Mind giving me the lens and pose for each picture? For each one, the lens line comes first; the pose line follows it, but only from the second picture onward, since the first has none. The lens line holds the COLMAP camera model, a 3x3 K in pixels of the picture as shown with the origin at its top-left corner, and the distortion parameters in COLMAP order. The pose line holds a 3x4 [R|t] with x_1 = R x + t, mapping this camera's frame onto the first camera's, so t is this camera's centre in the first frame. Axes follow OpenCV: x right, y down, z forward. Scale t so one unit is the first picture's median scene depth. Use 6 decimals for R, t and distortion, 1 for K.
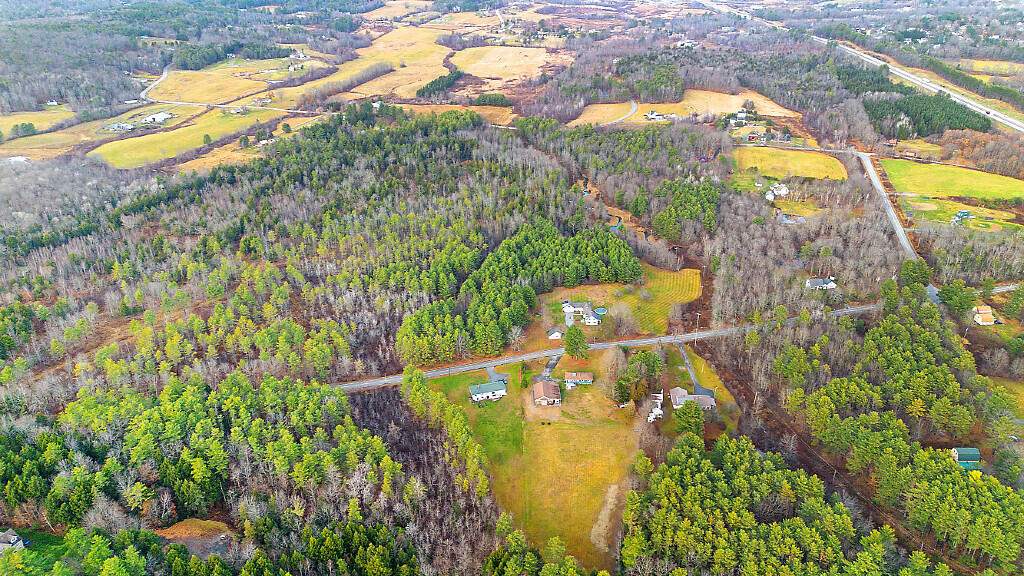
lens RADIAL K [[718.7, 0, 512.0], [0, 718.7, 288.0], [0, 0, 1]] dist [0.074721, -0.063488]
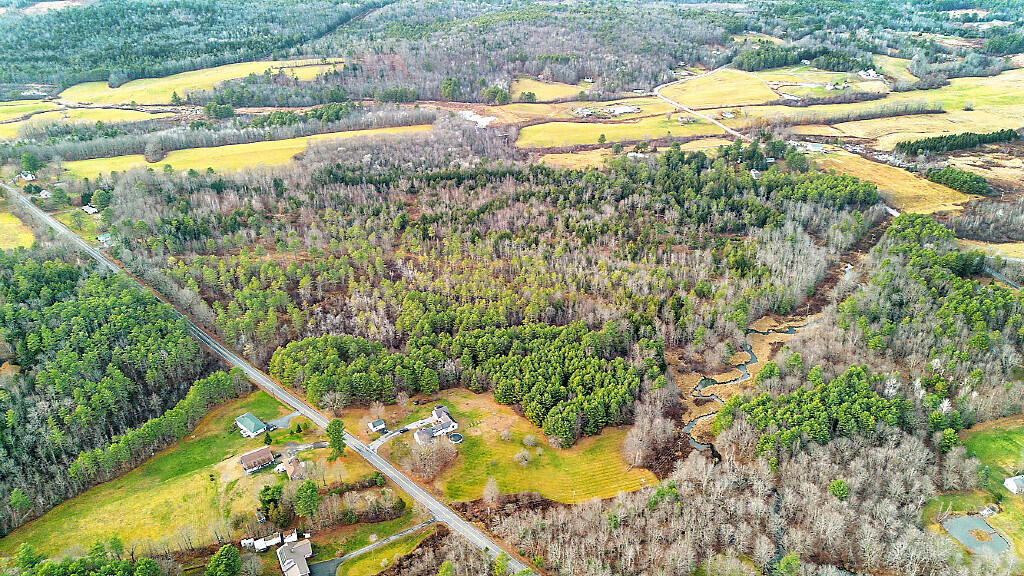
lens RADIAL K [[718.7, 0, 512.0], [0, 718.7, 288.0], [0, 0, 1]] dist [0.074721, -0.063488]
pose [[0.531428, 0.398326, -0.747610, 0.419624], [-0.378442, 0.901218, 0.211158, -0.192313], [0.757869, 0.170712, 0.629676, 0.284724]]
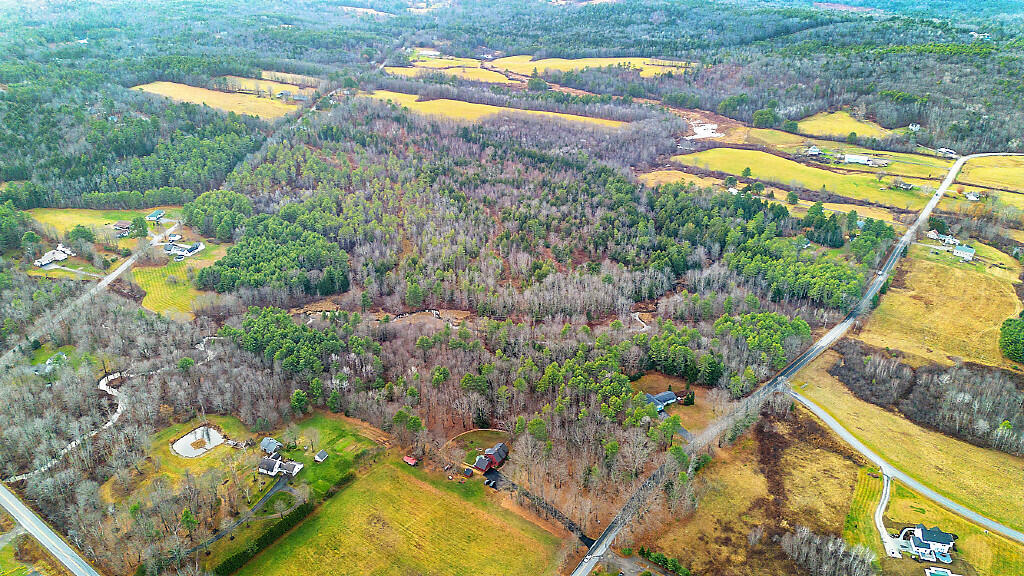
lens RADIAL K [[718.7, 0, 512.0], [0, 718.7, 288.0], [0, 0, 1]] dist [0.074721, -0.063488]
pose [[-0.339886, 0.426635, -0.838129, 0.604213], [-0.420954, 0.727912, 0.541240, -0.516810], [0.840997, 0.536774, -0.067813, 0.943775]]
